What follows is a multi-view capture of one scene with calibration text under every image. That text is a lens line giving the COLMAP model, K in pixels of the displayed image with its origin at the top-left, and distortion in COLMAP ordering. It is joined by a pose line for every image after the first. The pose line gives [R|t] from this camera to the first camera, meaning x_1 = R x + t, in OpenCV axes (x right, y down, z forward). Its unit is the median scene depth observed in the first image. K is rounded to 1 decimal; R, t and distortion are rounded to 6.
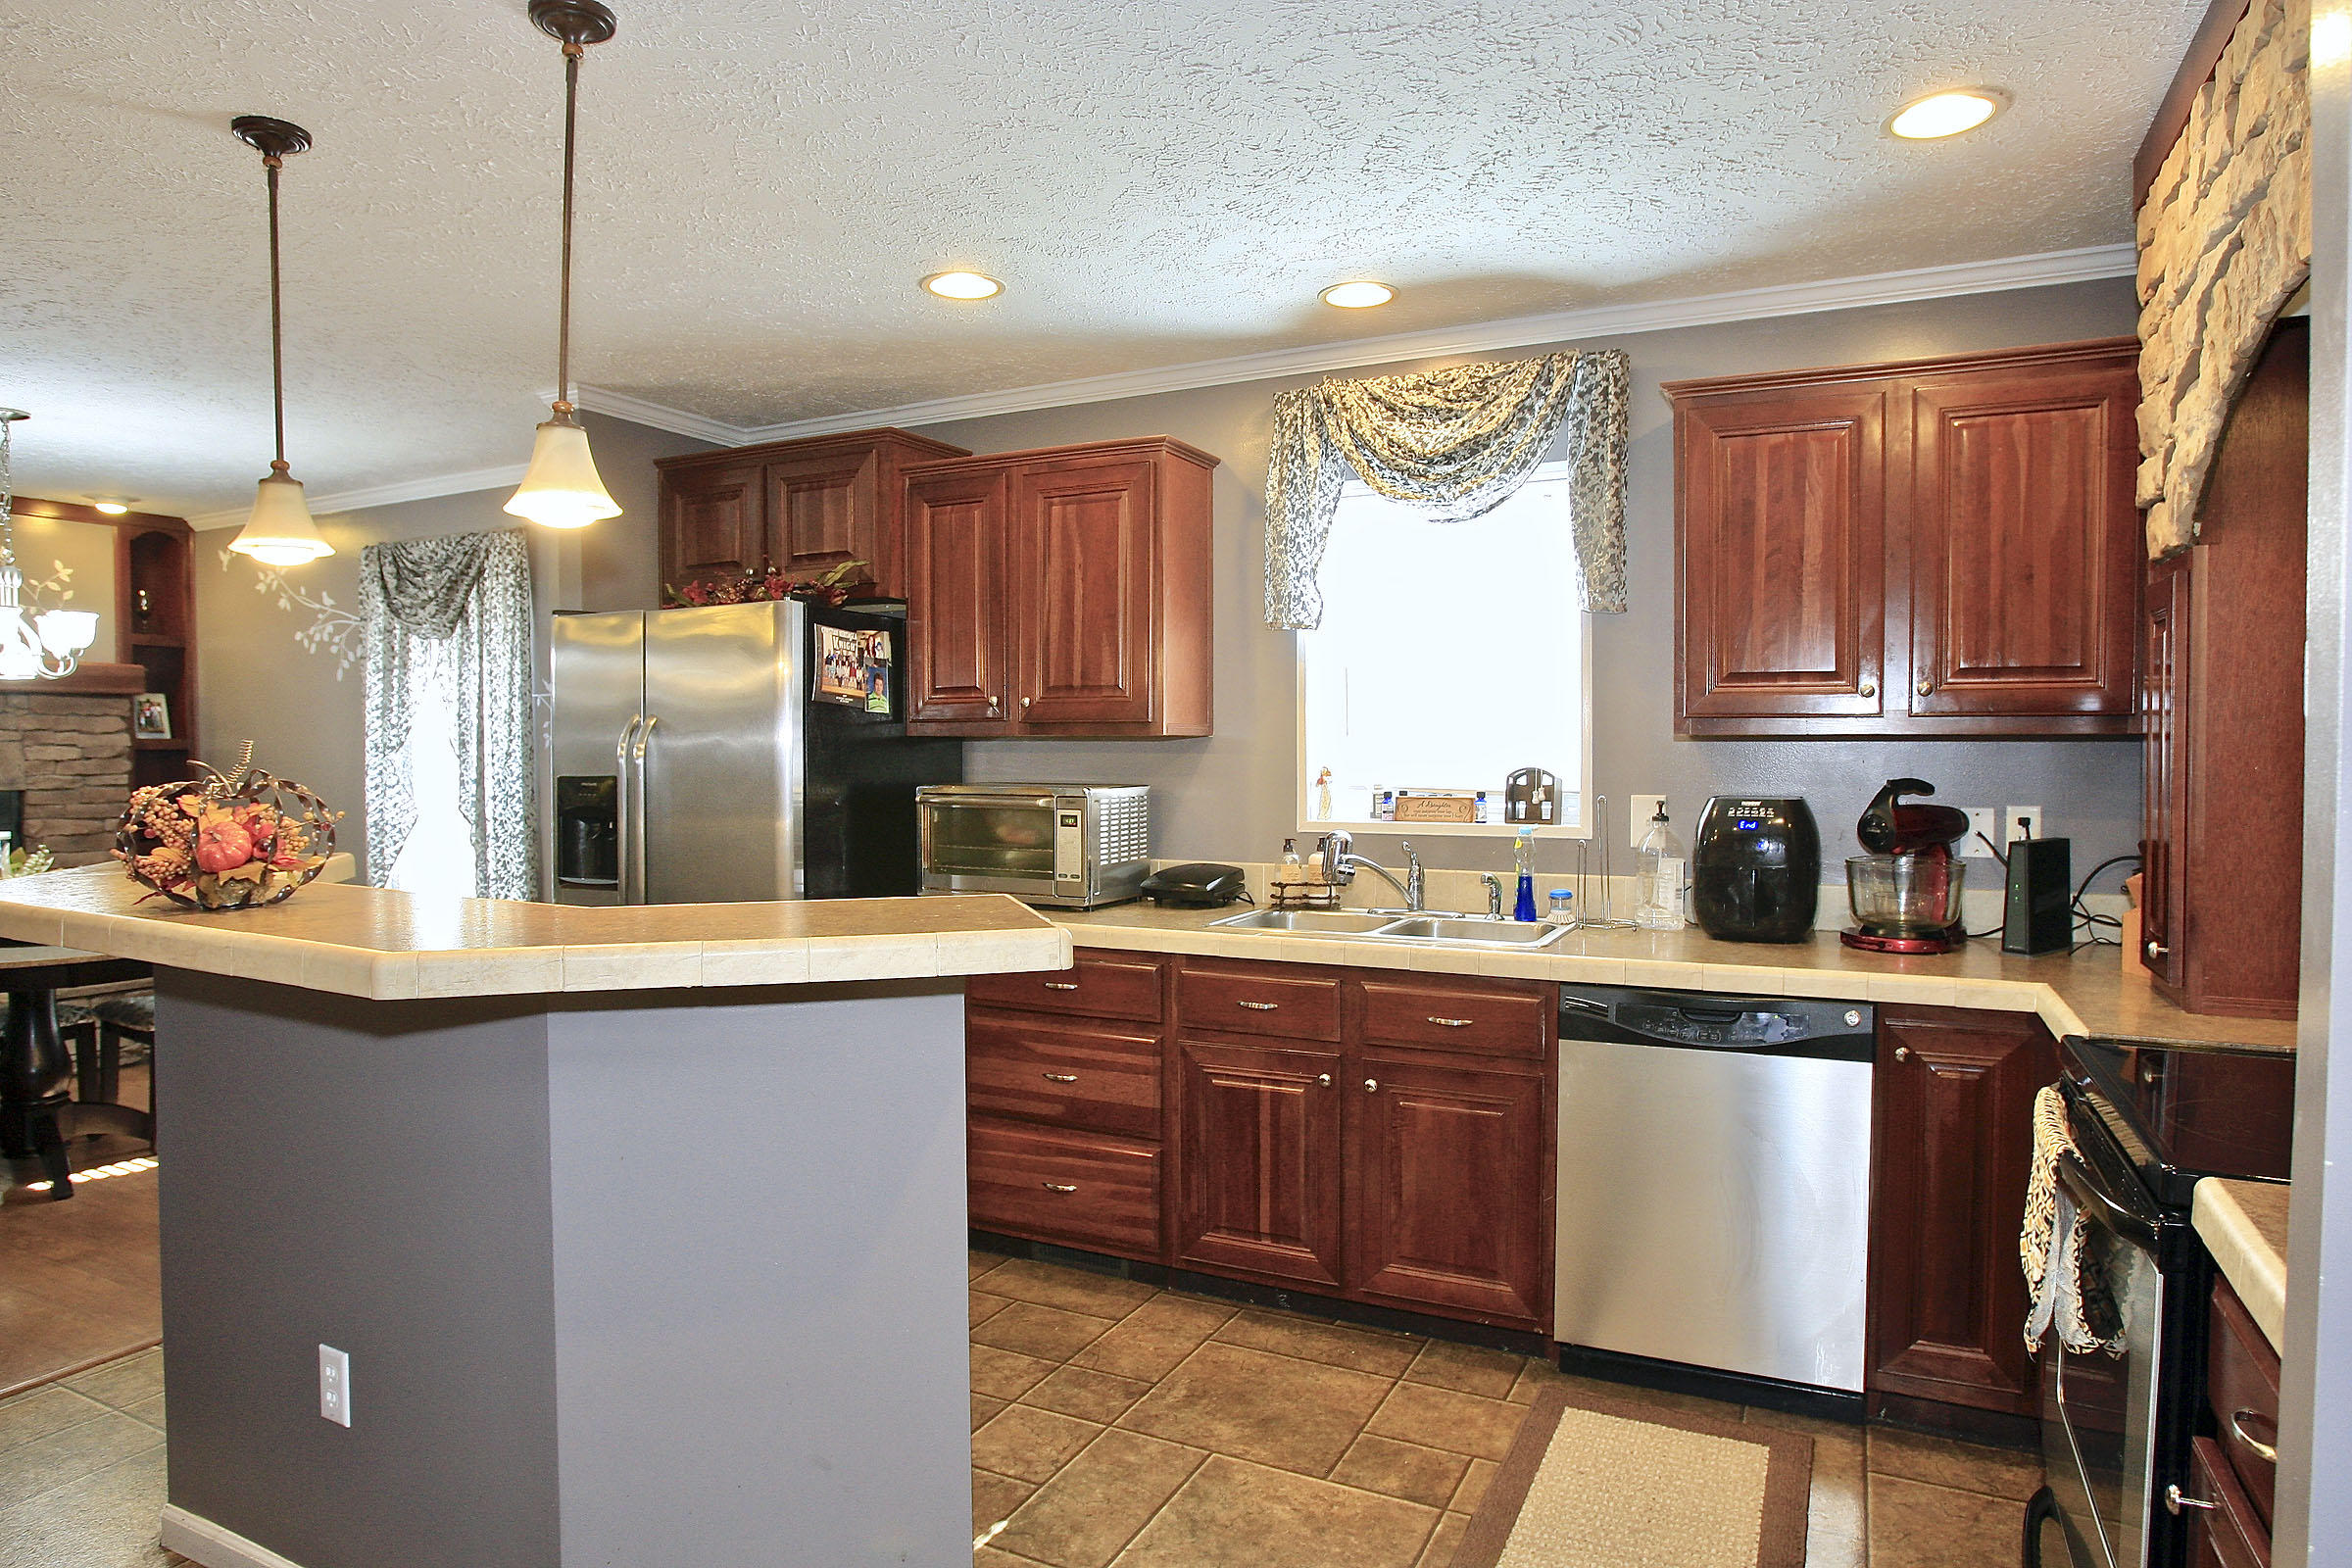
lens RADIAL K [[1374.2, 0, 1176.0], [0, 1374.2, 784.0], [0, 0, 1]] dist [-0.096523, 0.048290]
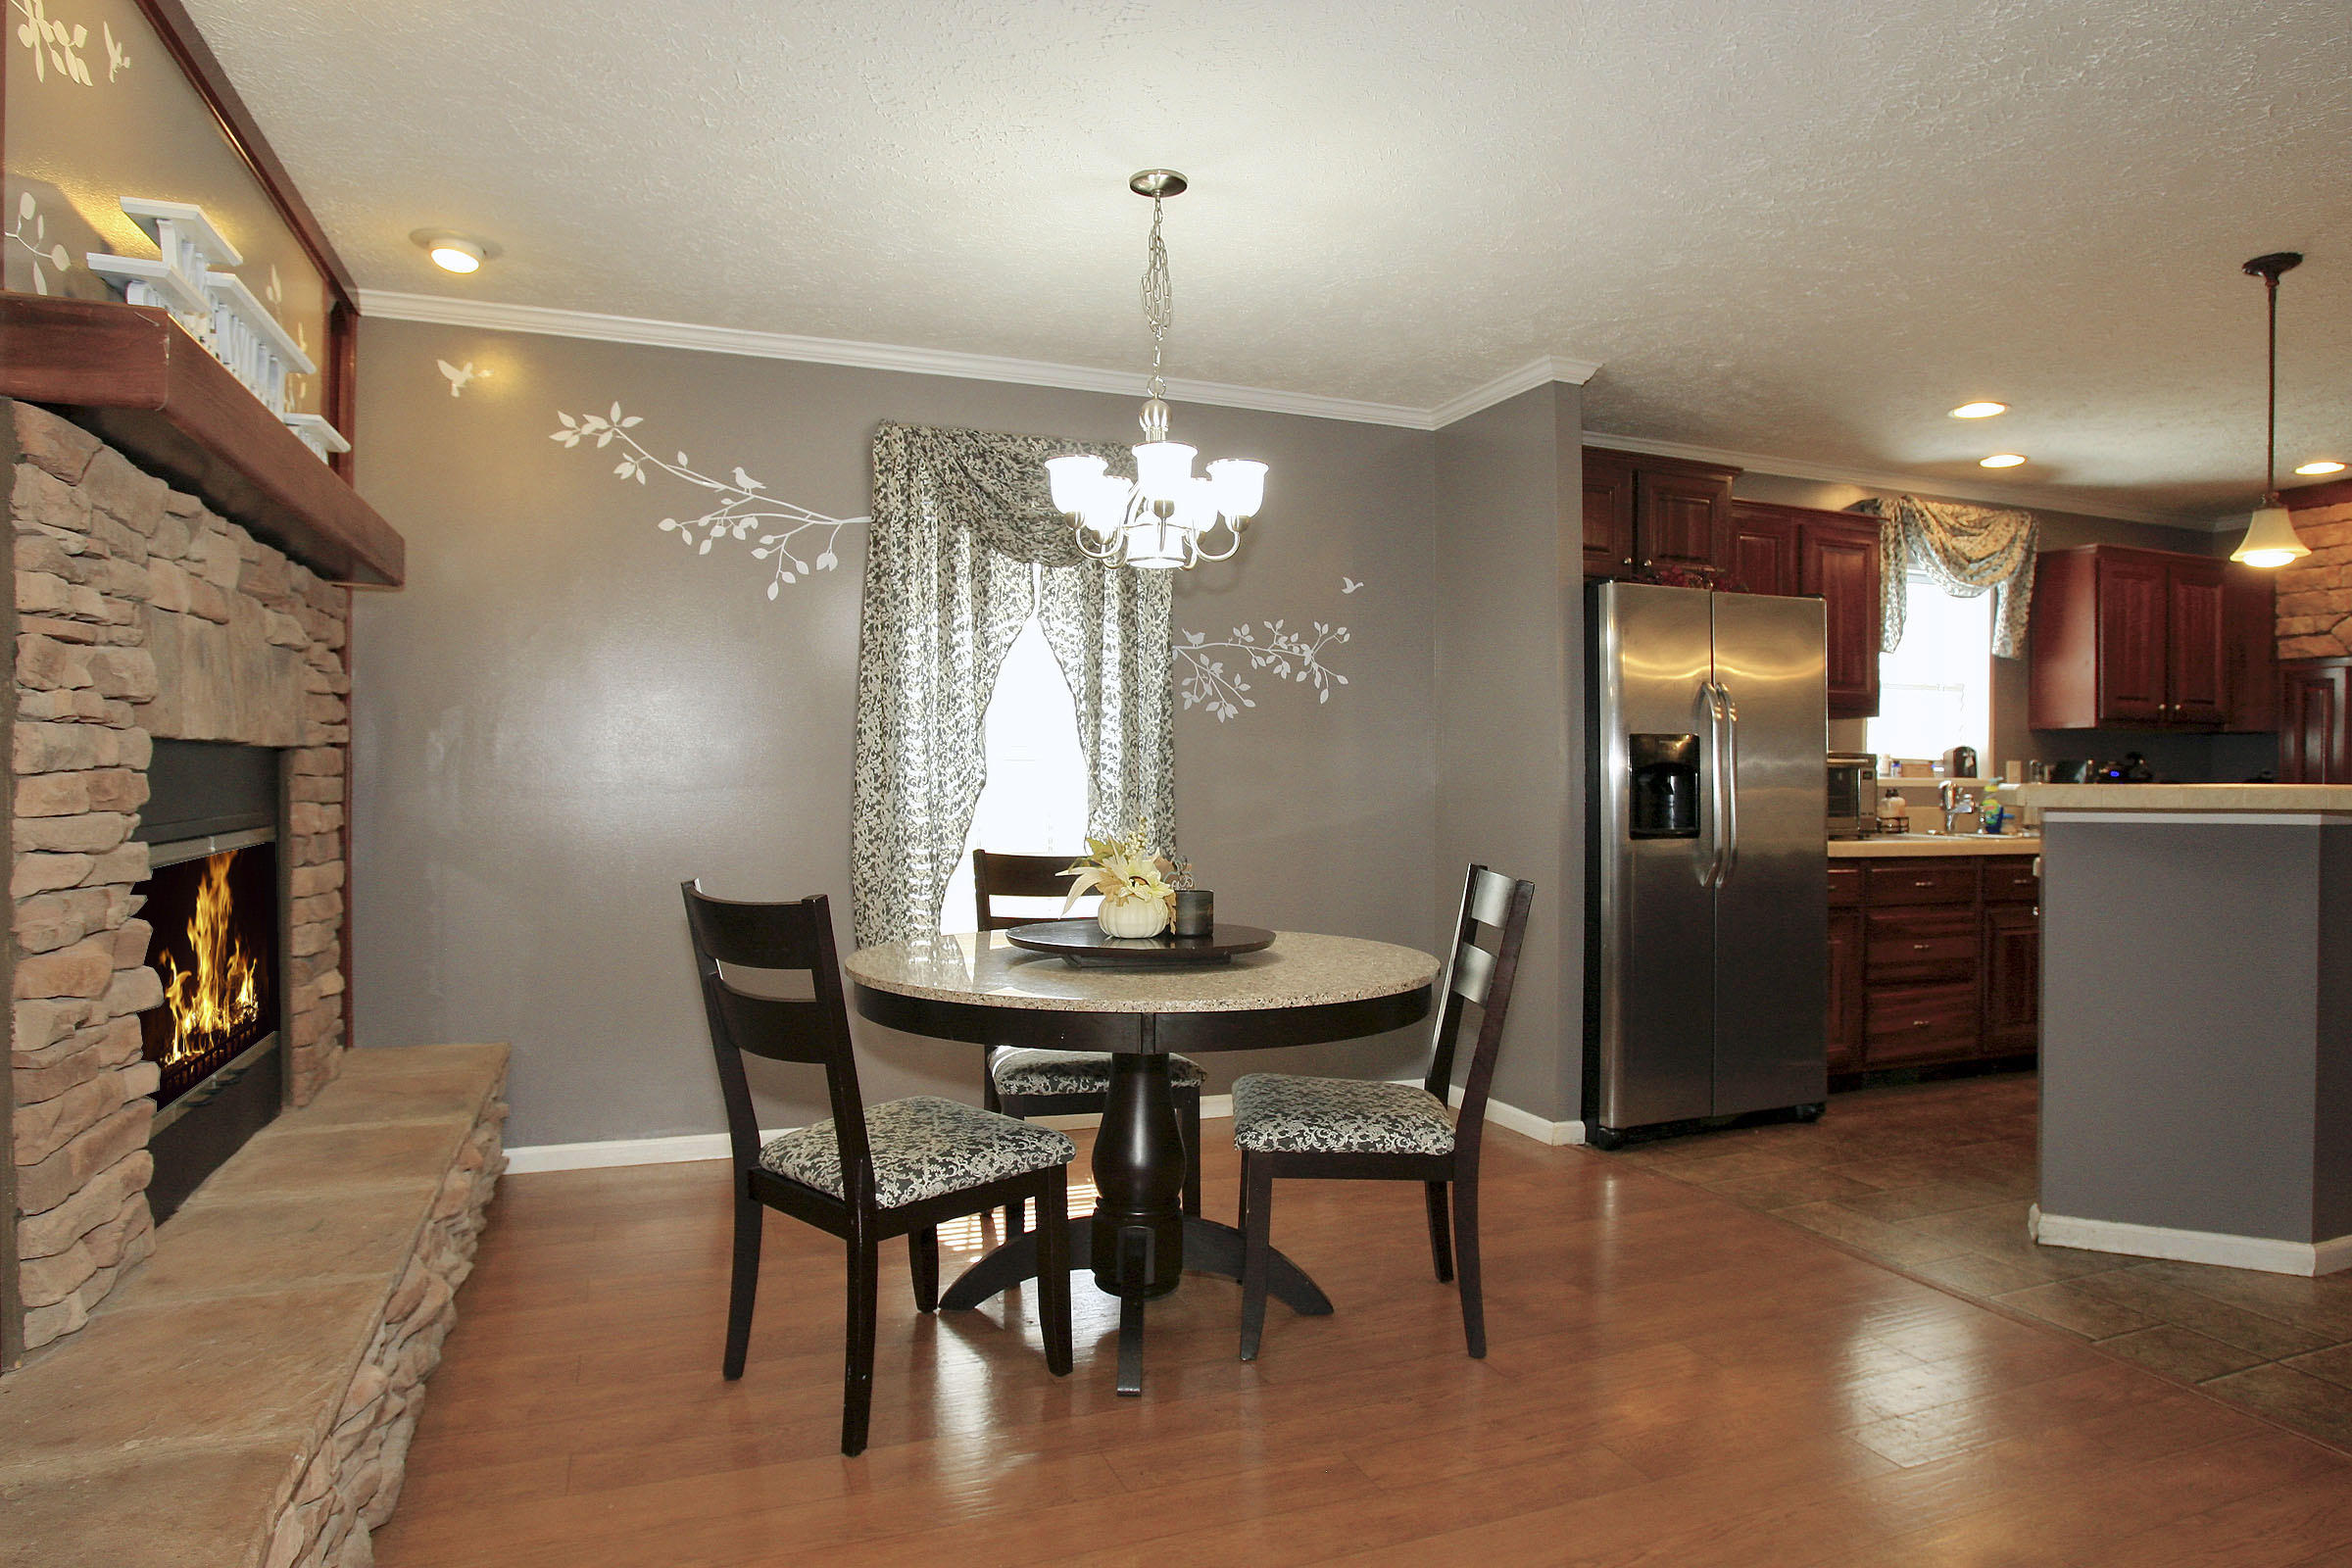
lens RADIAL K [[1374.2, 0, 1176.0], [0, 1374.2, 784.0], [0, 0, 1]] dist [-0.096523, 0.048290]
pose [[0.674136, 0.004952, 0.738591, -1.548333], [0.012619, 0.999754, -0.018220, 0.050952], [-0.738500, 0.021603, 0.673908, 0.572356]]
